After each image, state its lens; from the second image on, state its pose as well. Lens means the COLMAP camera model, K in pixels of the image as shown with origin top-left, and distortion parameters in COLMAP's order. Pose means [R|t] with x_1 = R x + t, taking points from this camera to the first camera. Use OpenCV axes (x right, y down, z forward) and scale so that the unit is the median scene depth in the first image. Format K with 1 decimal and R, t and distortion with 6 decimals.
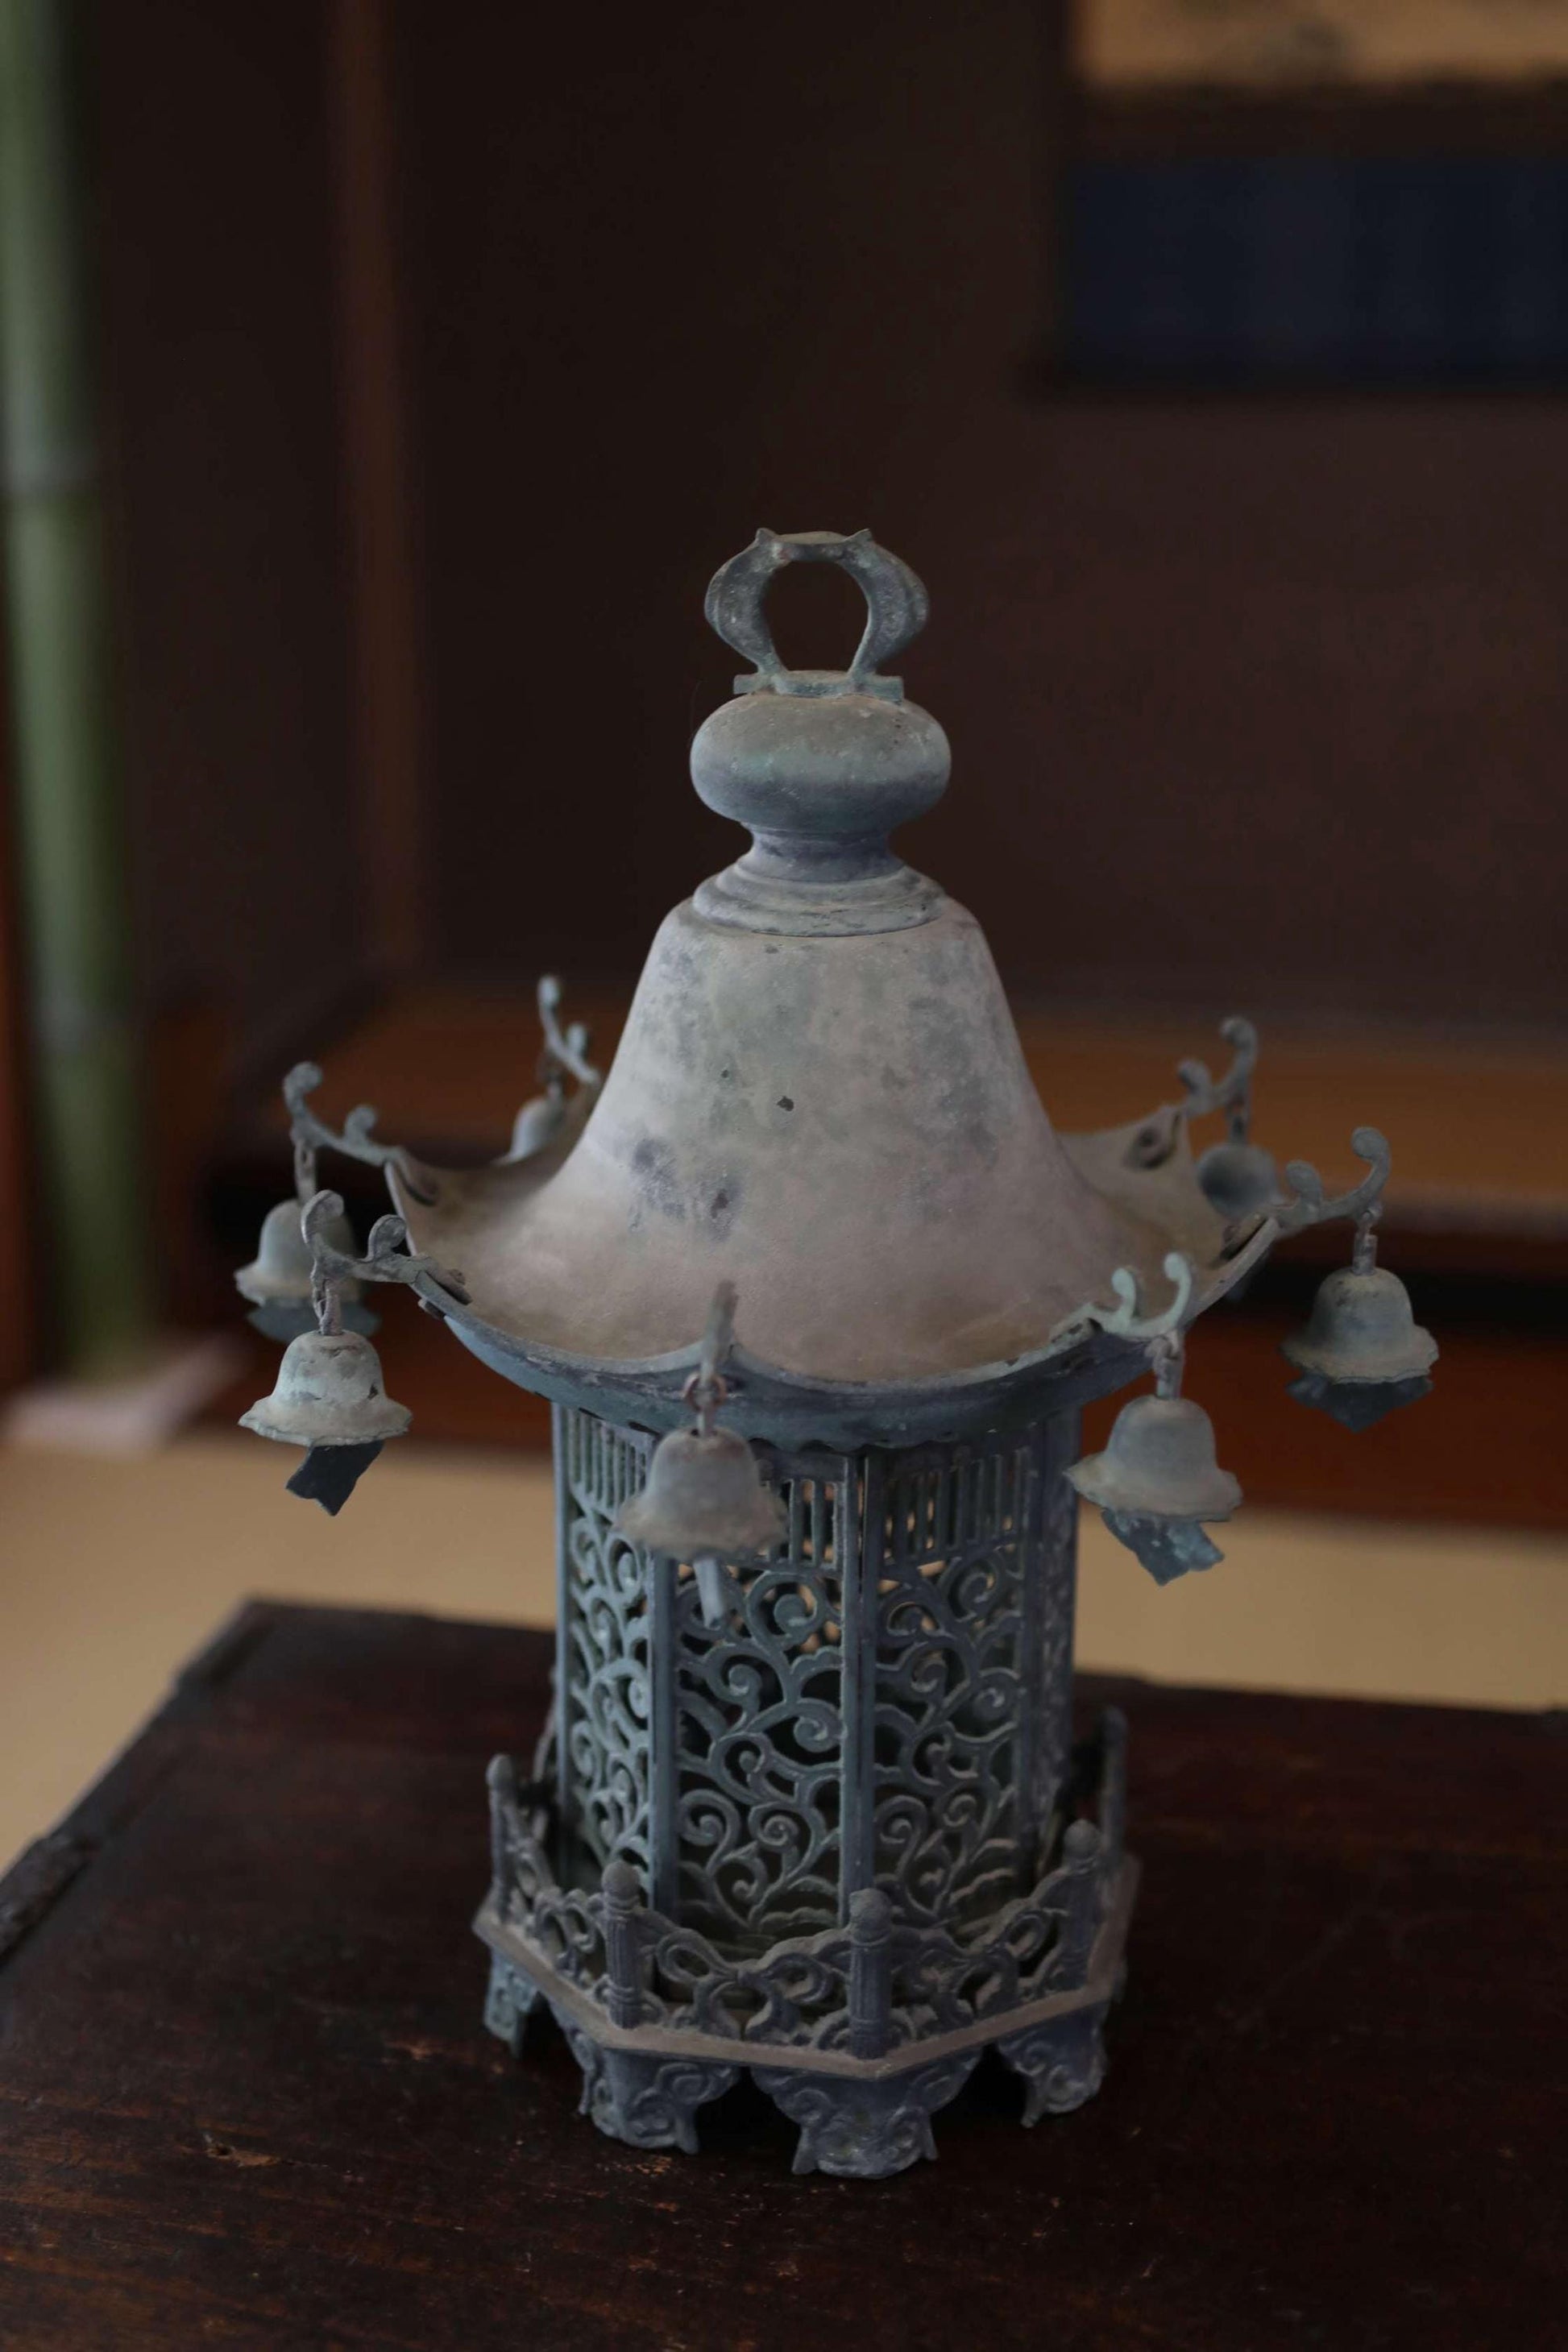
lens RADIAL K [[3482.2, 0, 784.0], [0, 3482.2, 1176.0], [0, 0, 1]] dist [-0.033144, 0.152445]
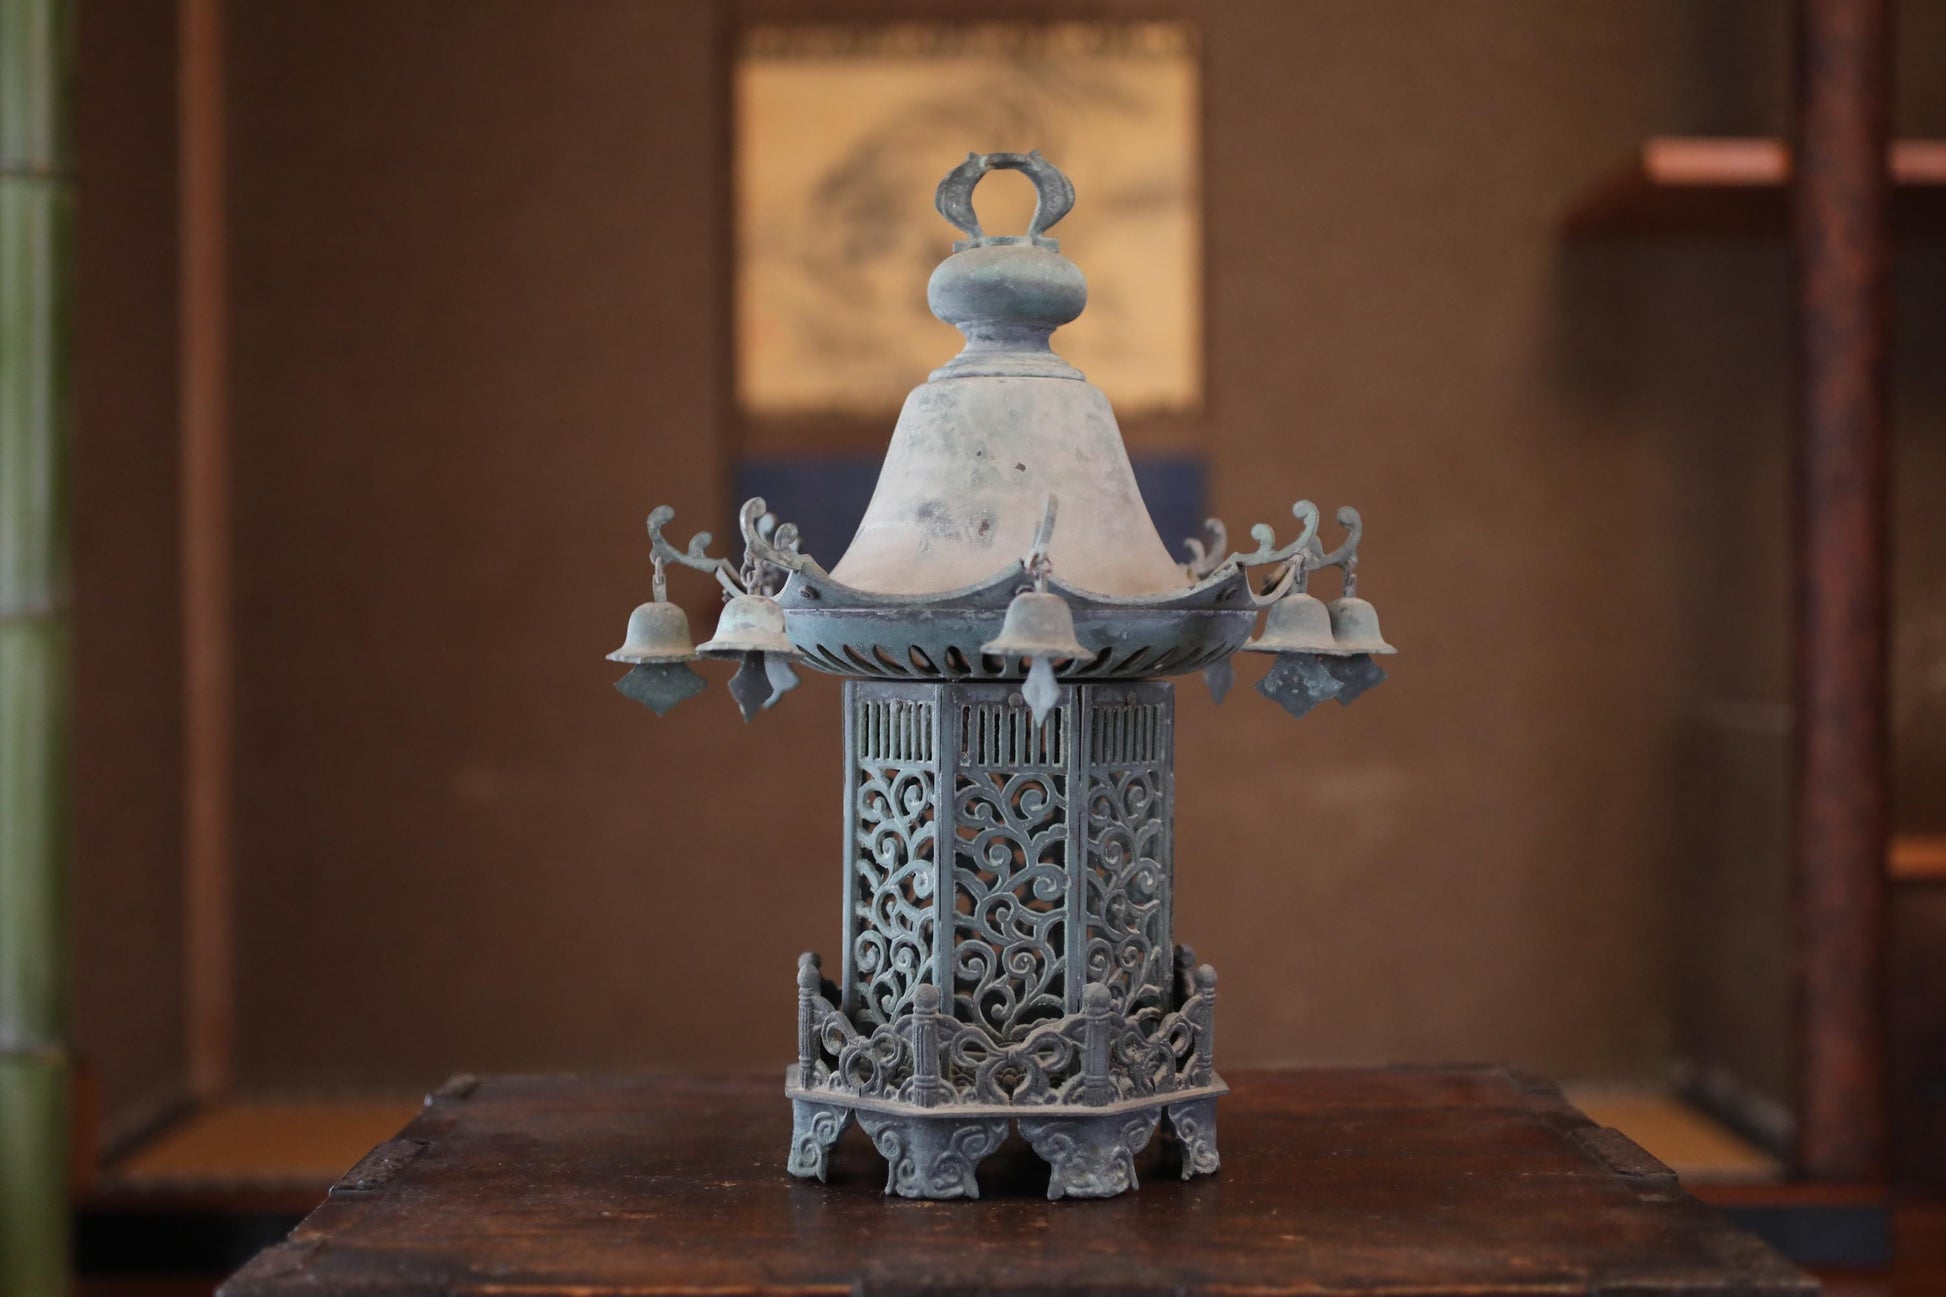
lens RADIAL K [[2881.1, 0, 973.0], [0, 2881.1, 648.5], [0, 0, 1]] dist [-0.033144, 0.152445]
pose [[0.965239, 0.000172, 0.261367, -0.352360], [0.080237, 0.951518, -0.296944, 0.432516], [-0.248747, 0.307594, 0.918429, -0.180697]]
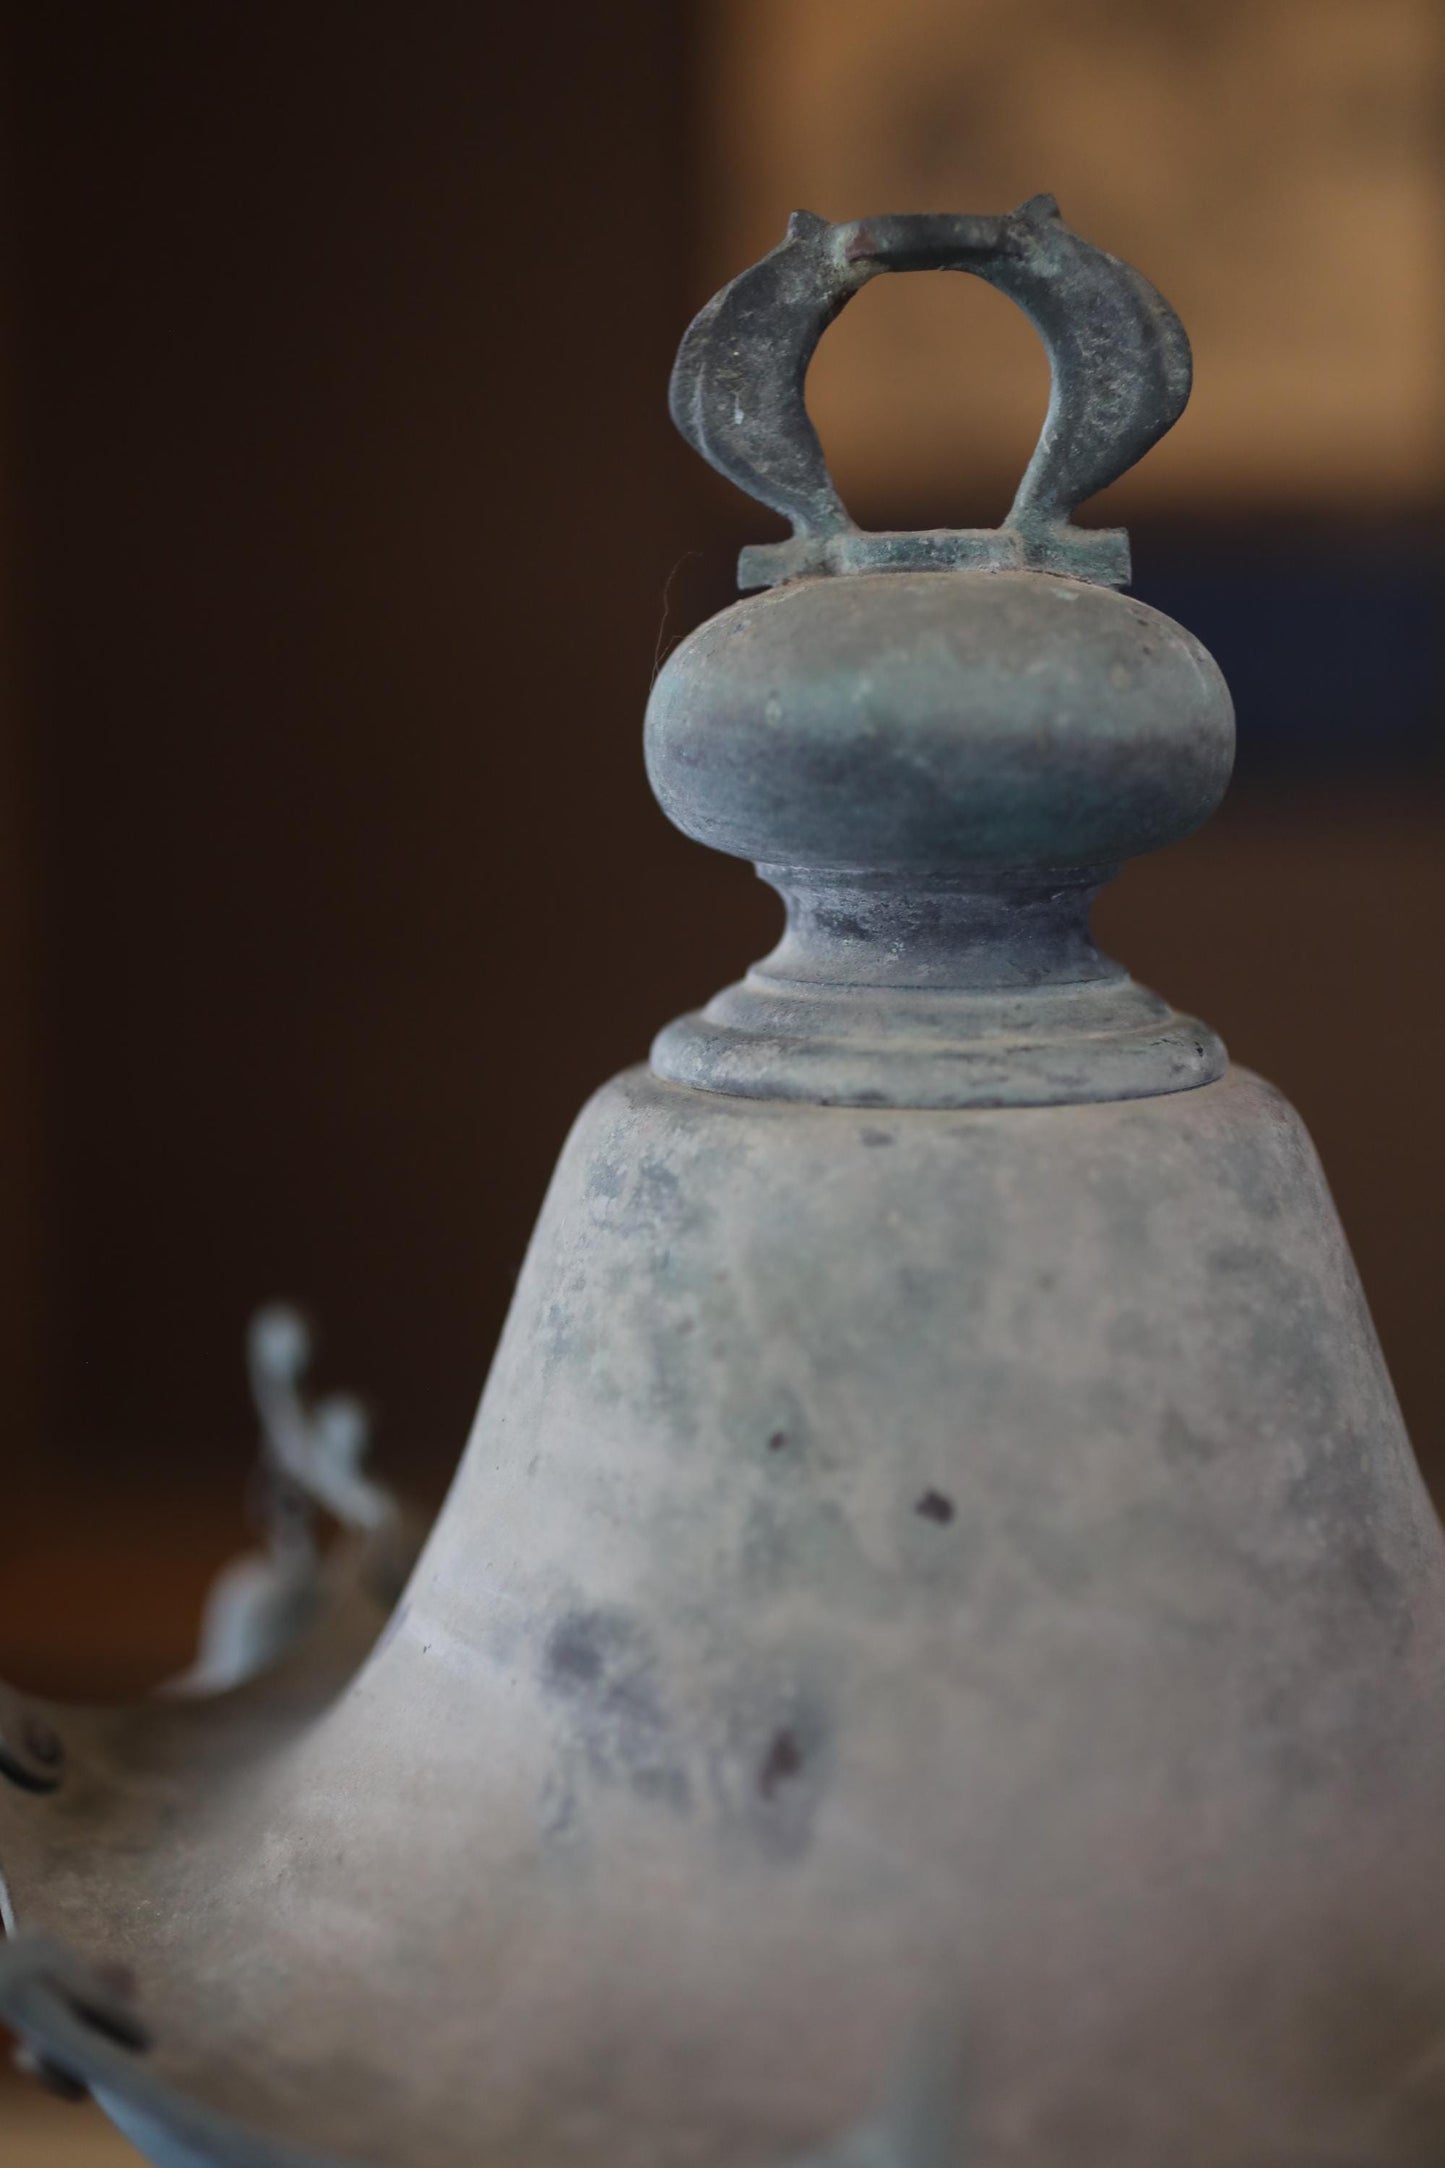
lens RADIAL K [[3401.5, 0, 722.5], [0, 3401.5, 1084.0], [0, 0, 1]] dist [-0.014373, 0.061483]
pose [[0.994458, -0.020760, 0.103068, -0.061378], [0.039133, 0.982963, -0.179590, 0.000964], [-0.097584, 0.182628, 0.978327, 0.579440]]
